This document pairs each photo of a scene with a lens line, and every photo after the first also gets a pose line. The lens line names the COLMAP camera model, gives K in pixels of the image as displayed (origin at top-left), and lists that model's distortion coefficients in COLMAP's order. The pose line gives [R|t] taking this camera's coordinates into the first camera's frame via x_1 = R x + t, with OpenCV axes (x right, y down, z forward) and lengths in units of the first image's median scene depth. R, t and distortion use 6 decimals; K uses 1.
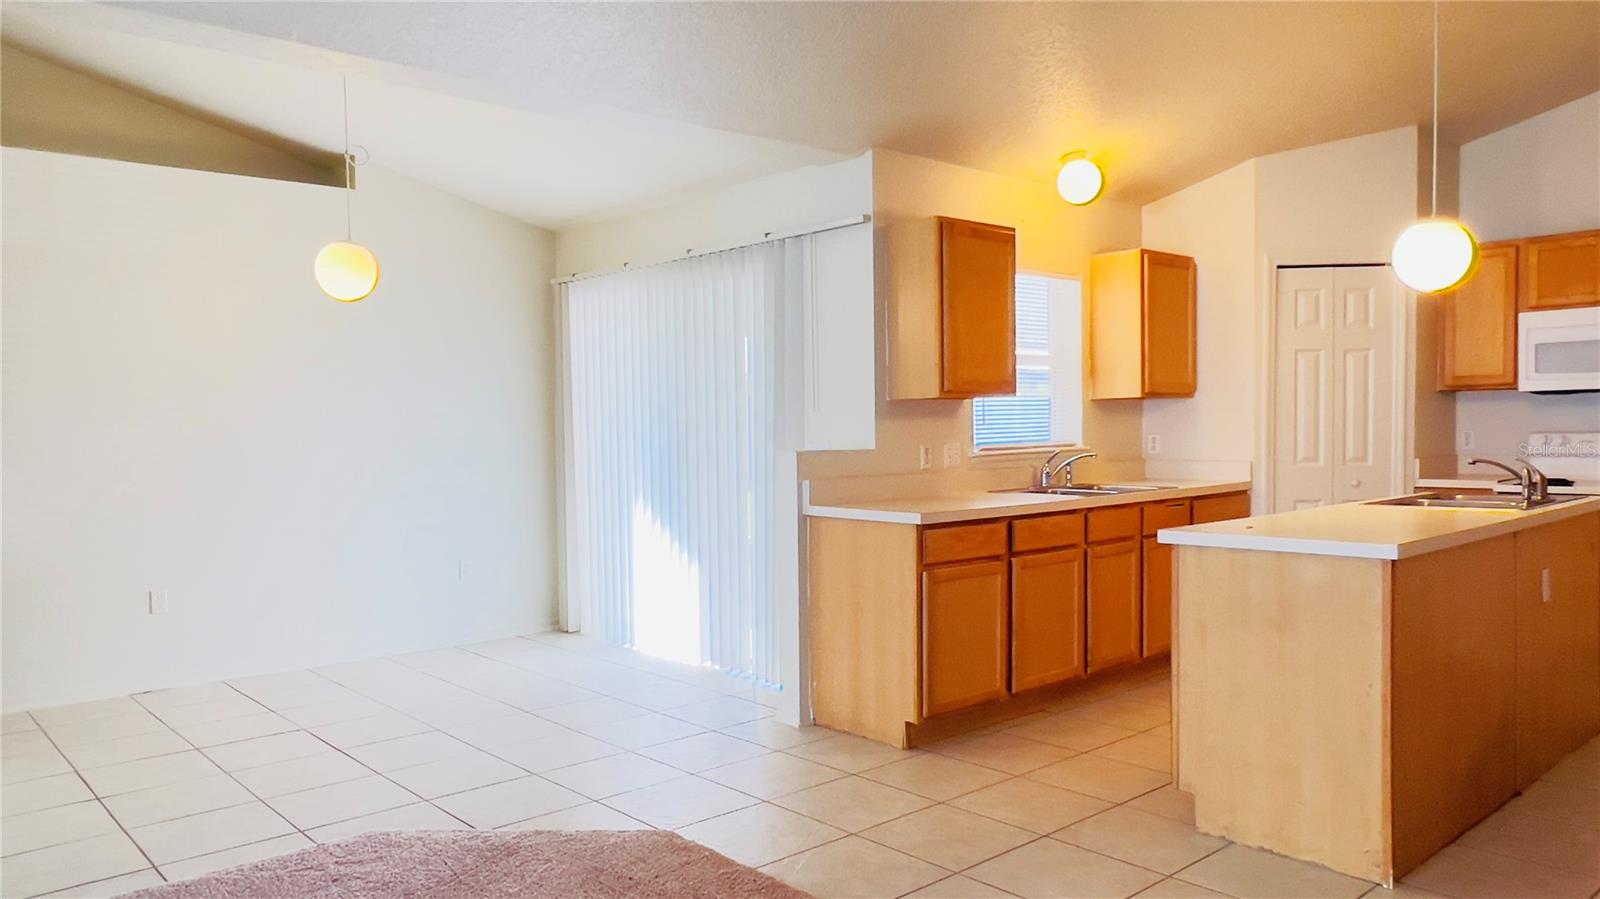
lens RADIAL K [[1115.5, 0, 780.1], [0, 1115.5, 480.6], [0, 0, 1]] dist [0.001712, -0.016064]
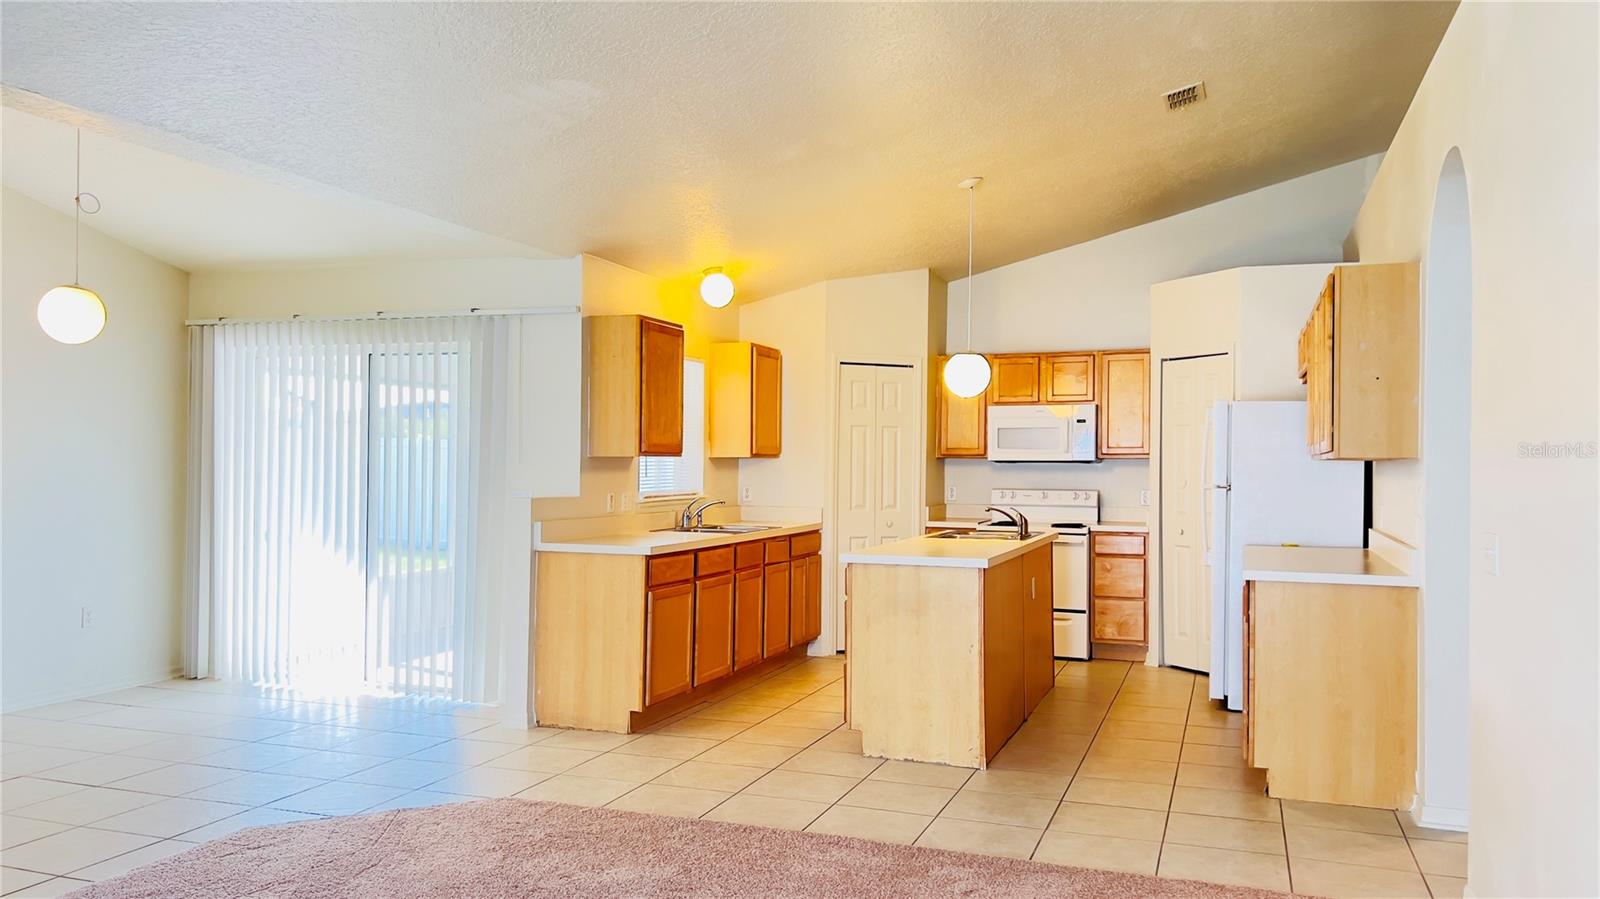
lens RADIAL K [[1198.5, 0, 799.5], [0, 1198.5, 447.1], [0, 0, 1]] dist [0.036512, -0.005152]
pose [[0.874365, 0.030368, 0.484318, -0.346356], [0.001594, 0.997855, -0.065446, 0.004420], [-0.485267, 0.057995, 0.872441, -0.271754]]
